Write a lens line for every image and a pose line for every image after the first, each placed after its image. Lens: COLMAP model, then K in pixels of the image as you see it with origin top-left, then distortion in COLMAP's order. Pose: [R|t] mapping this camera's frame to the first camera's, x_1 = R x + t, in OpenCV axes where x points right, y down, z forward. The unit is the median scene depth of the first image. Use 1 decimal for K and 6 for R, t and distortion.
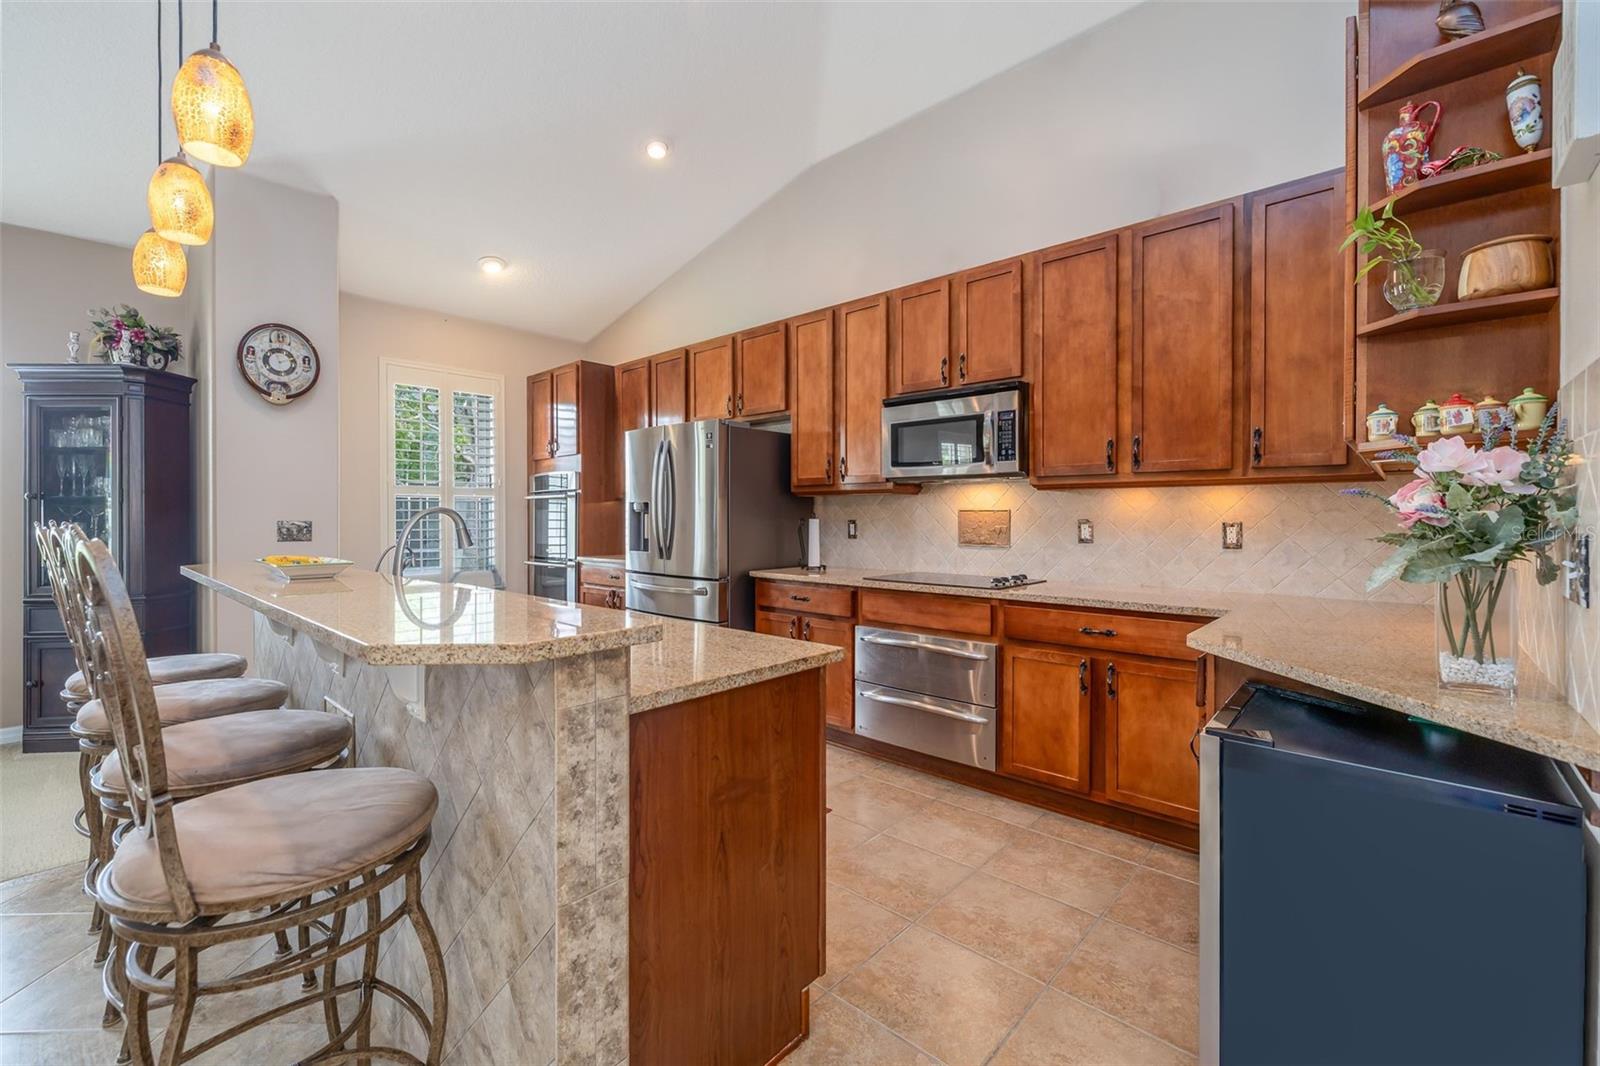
lens RADIAL K [[675.1, 0, 797.7], [0, 675.1, 520.9], [0, 0, 1]] dist [-0.001657, 0.001115]
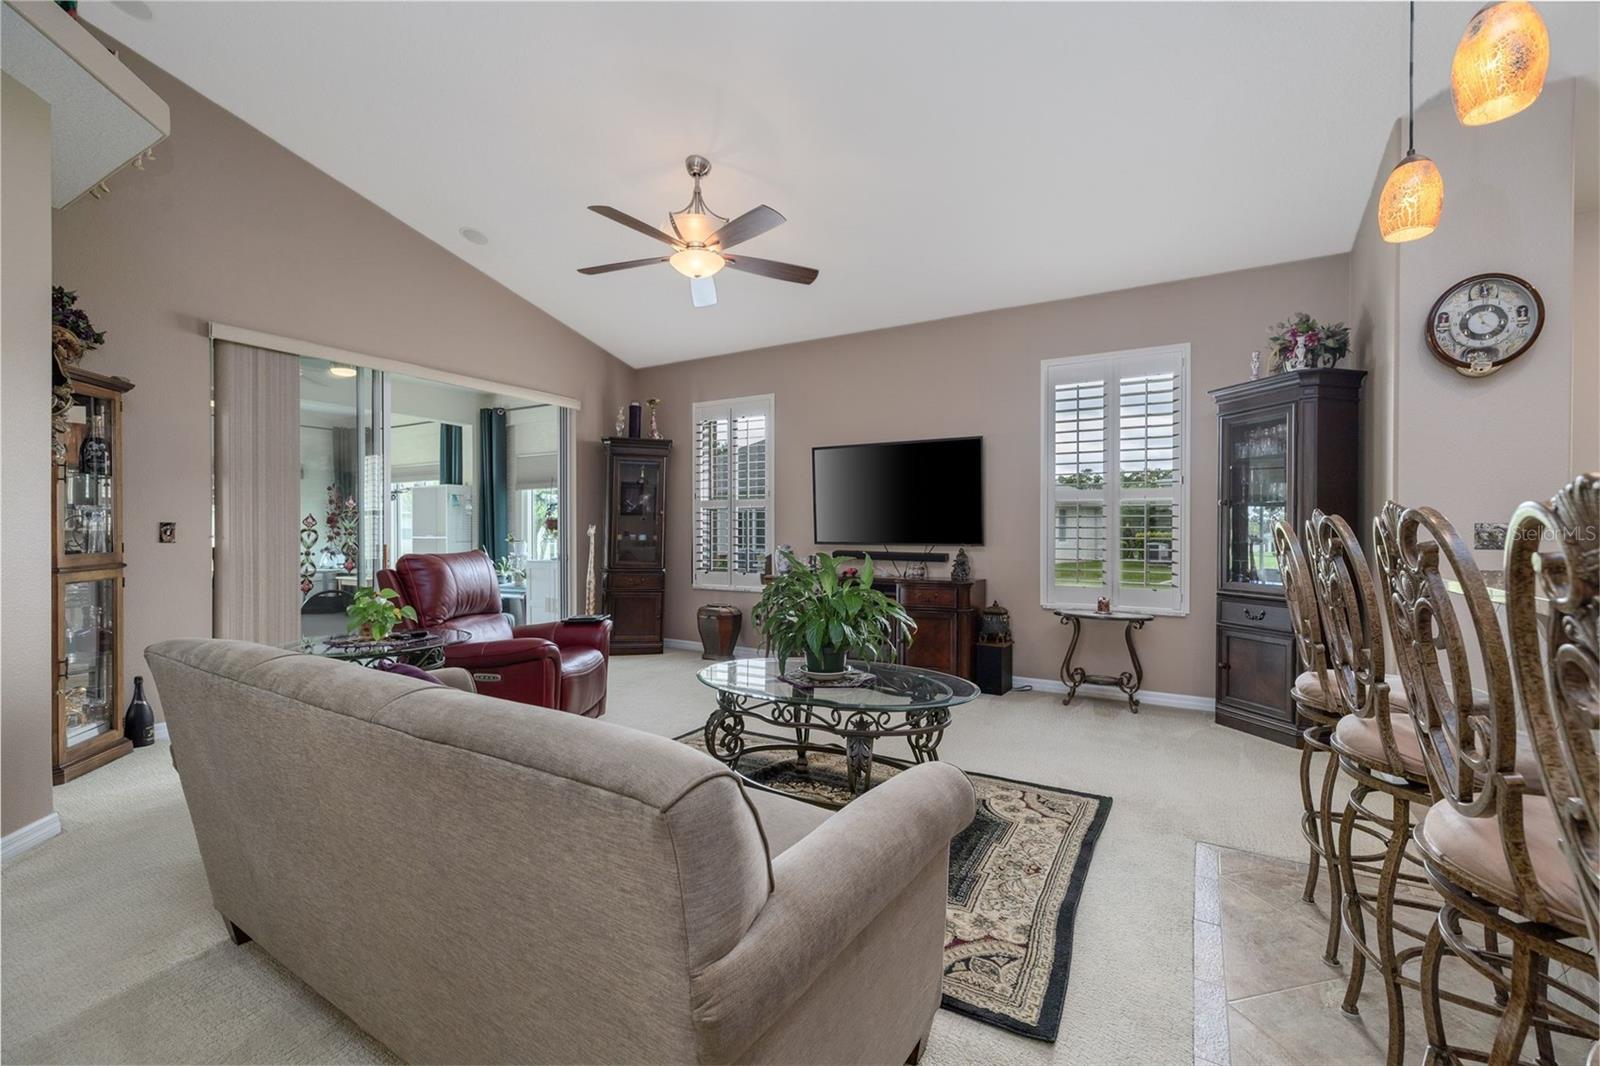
lens RADIAL K [[675.1, 0, 807.1], [0, 675.1, 527.8], [0, 0, 1]] dist [-0.001657, 0.001115]
pose [[0.217466, 0.000002, -0.976068, -0.163921], [-0.002055, 0.999998, -0.000456, 0.007153], [0.976066, 0.002105, 0.217465, 0.054073]]
